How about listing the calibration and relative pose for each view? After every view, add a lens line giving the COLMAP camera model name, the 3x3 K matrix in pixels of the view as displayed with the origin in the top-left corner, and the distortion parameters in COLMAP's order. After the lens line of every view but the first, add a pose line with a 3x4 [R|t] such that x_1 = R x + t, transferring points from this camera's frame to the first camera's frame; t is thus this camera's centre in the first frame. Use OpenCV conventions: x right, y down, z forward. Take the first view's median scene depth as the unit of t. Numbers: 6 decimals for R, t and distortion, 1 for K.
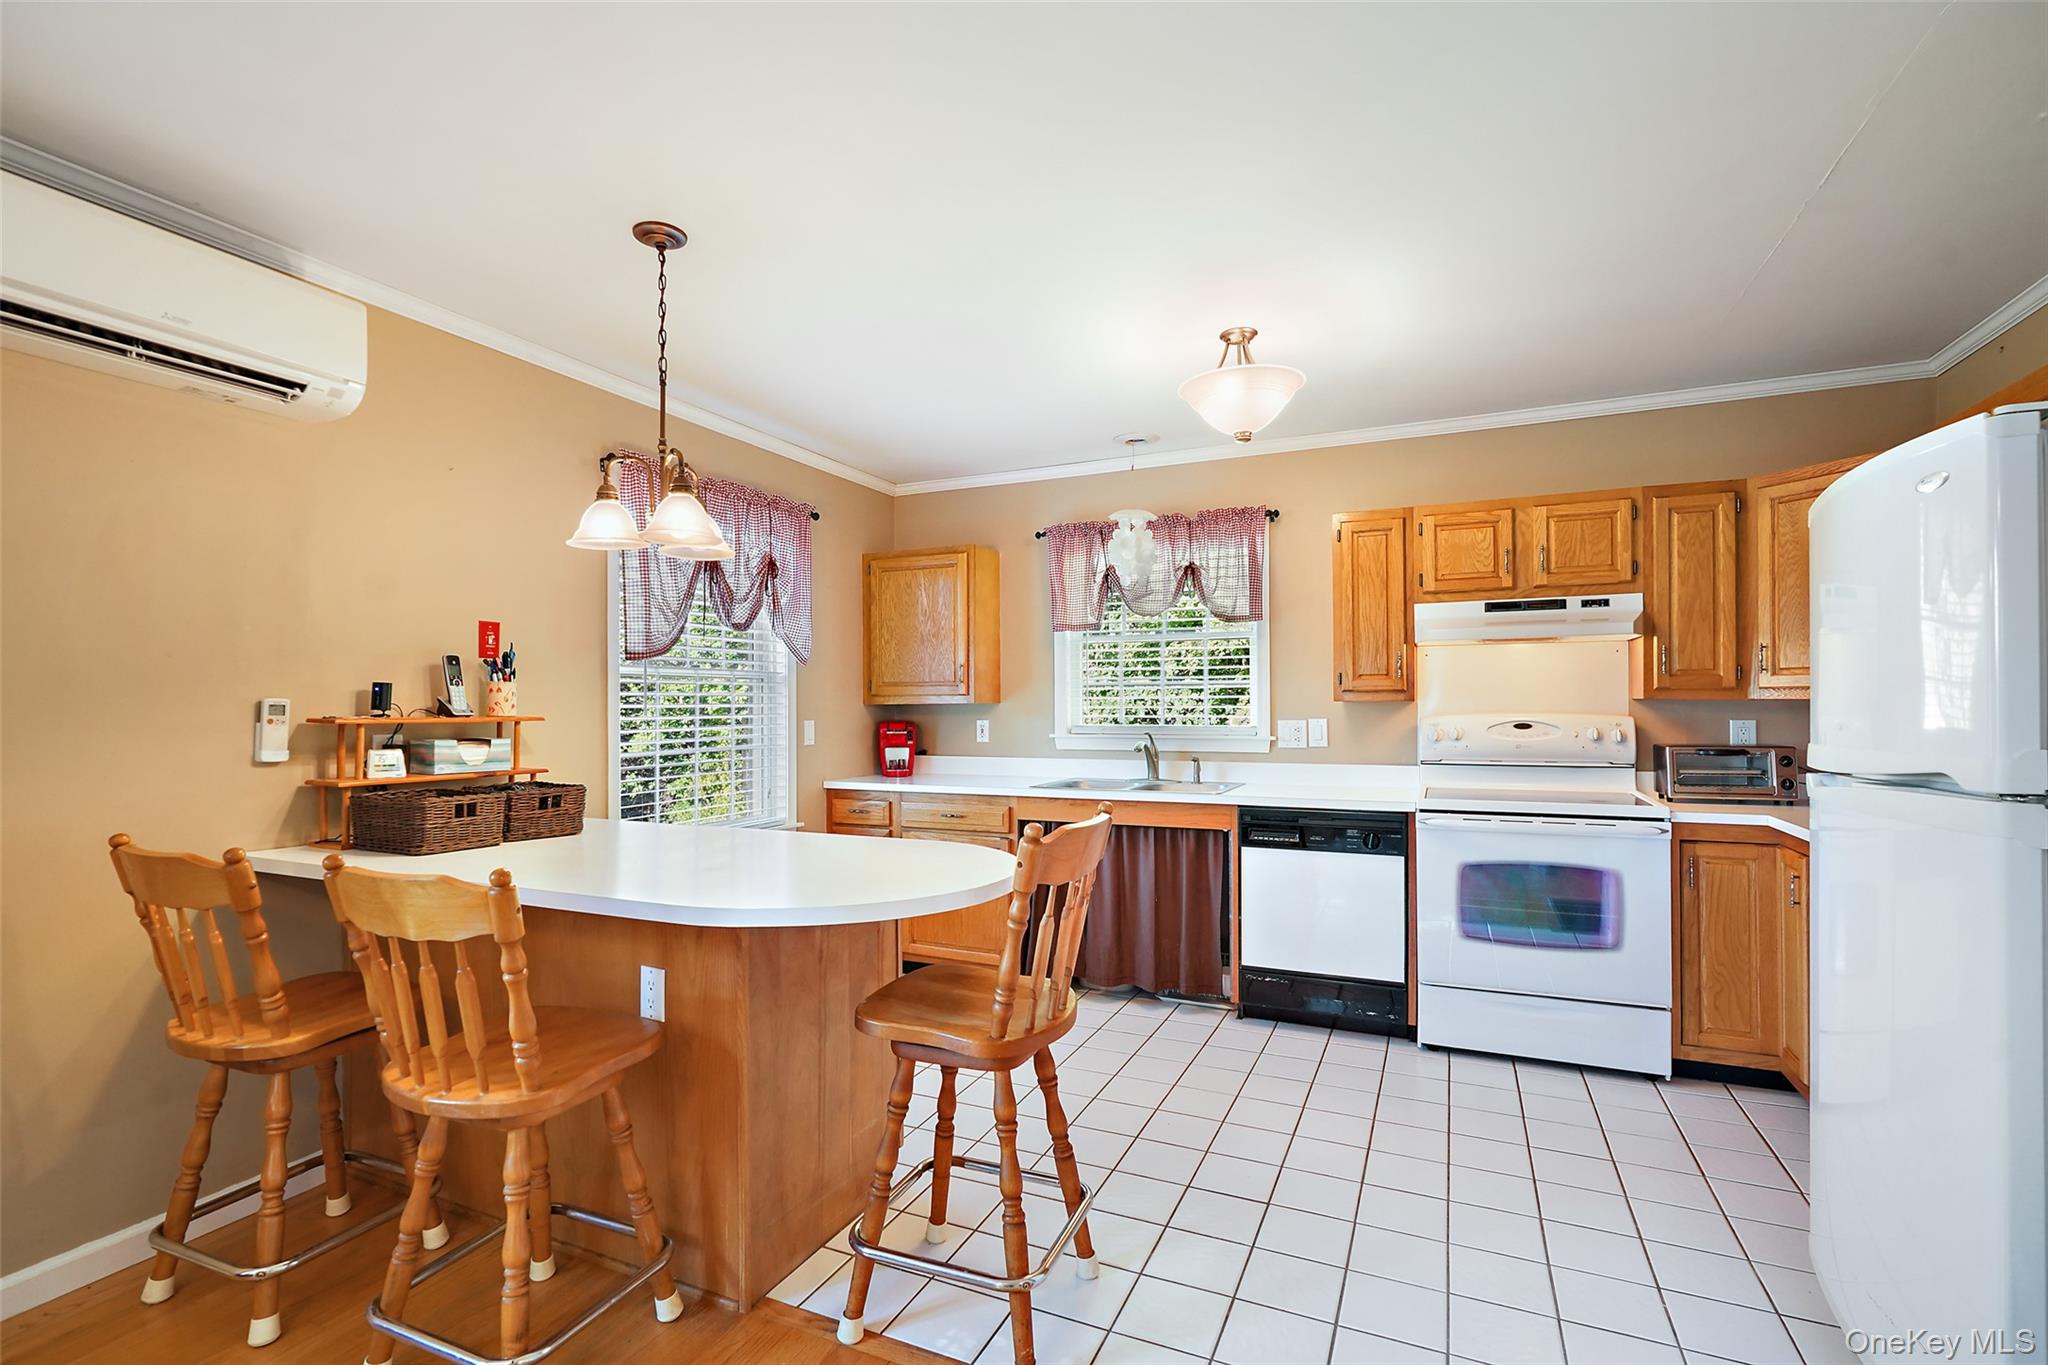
lens RADIAL K [[933.5, 0, 1020.7], [0, 933.5, 692.3], [0, 0, 1]] dist [-0.006005, 0.001236]
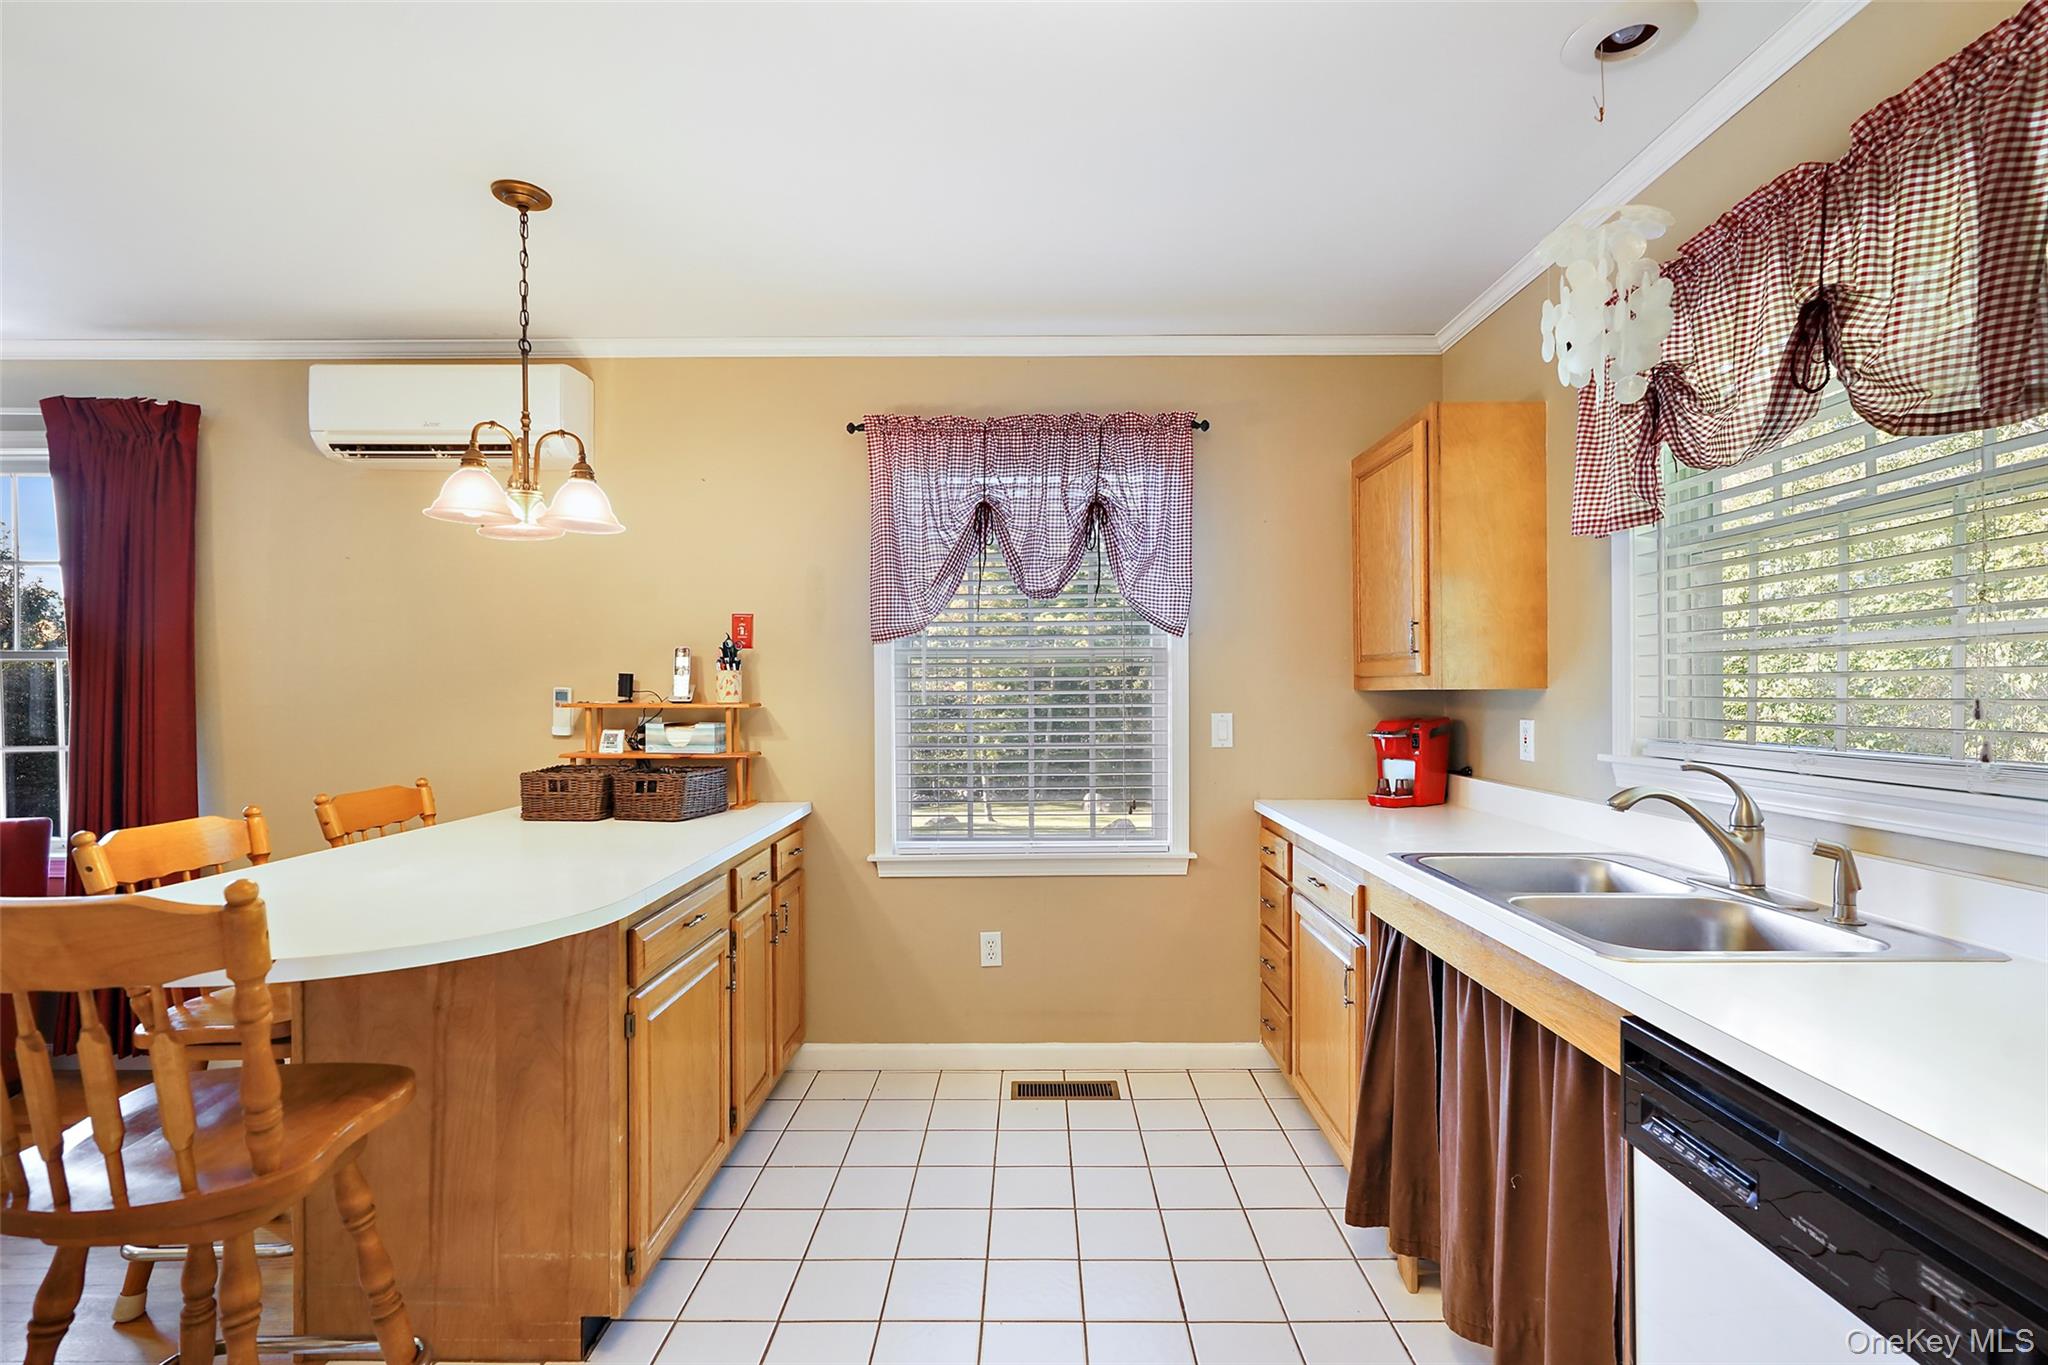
lens RADIAL K [[933.5, 0, 1020.7], [0, 933.5, 692.3], [0, 0, 1]] dist [-0.006005, 0.001236]
pose [[0.415047, 0.003868, -0.909792, 0.451327], [0.013654, 0.999852, 0.010480, 0.005674], [0.909698, -0.016772, 0.414933, 0.702280]]
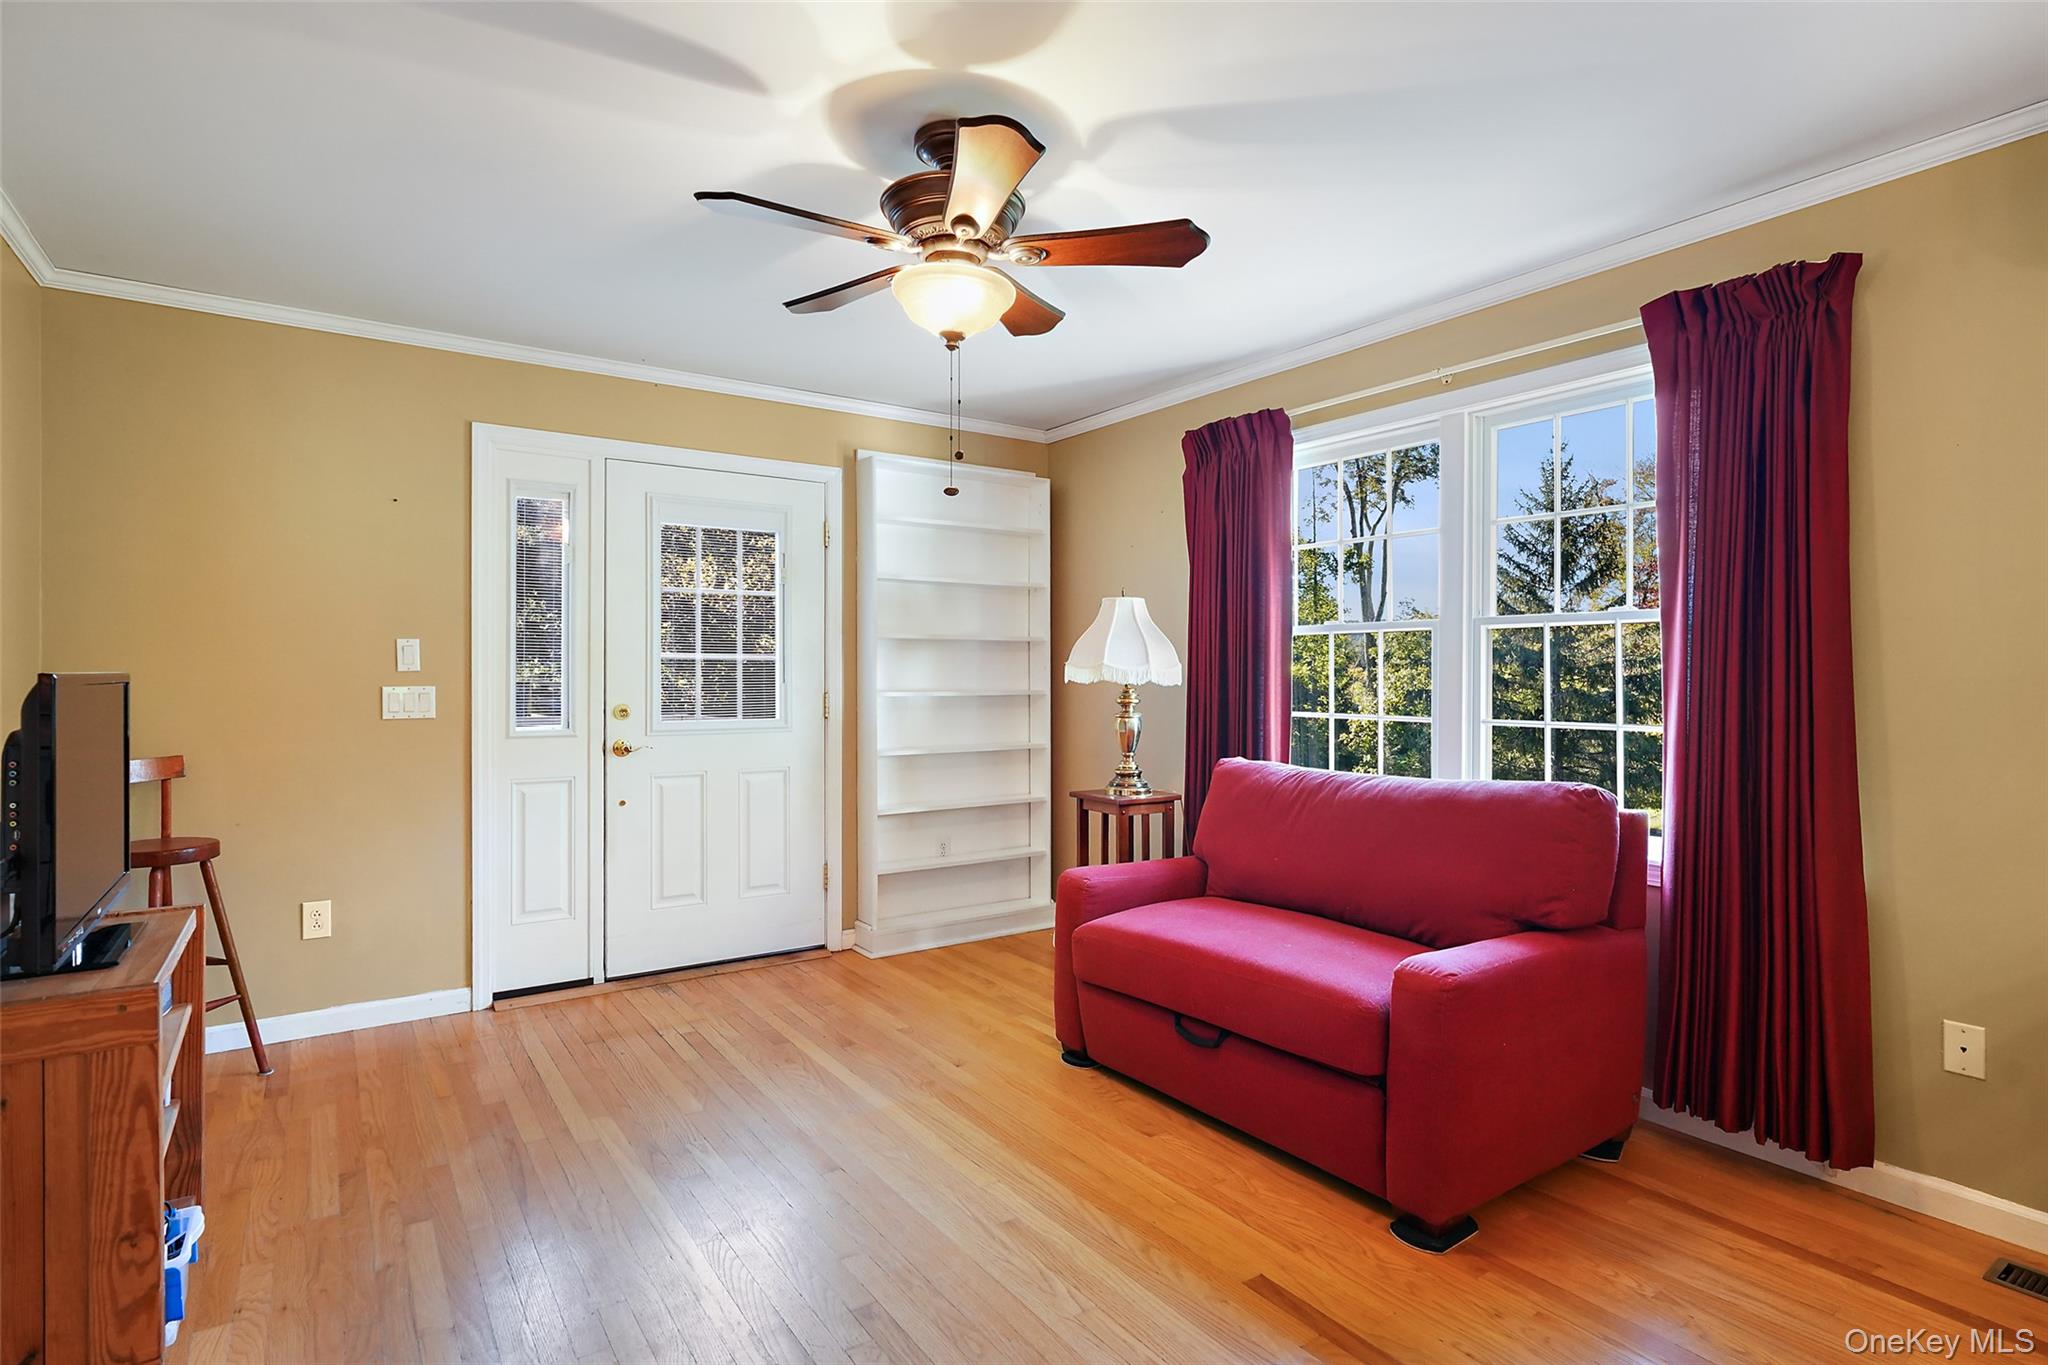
lens RADIAL K [[997.6, 0, 1026.5], [0, 997.6, 669.1], [0, 0, 1]] dist [-0.001473, -0.000086]
pose [[-0.496002, -0.003388, -0.868315, 0.201533], [0.010562, 0.999895, -0.009934, 0.012643], [0.868257, -0.014098, -0.495914, 0.232742]]
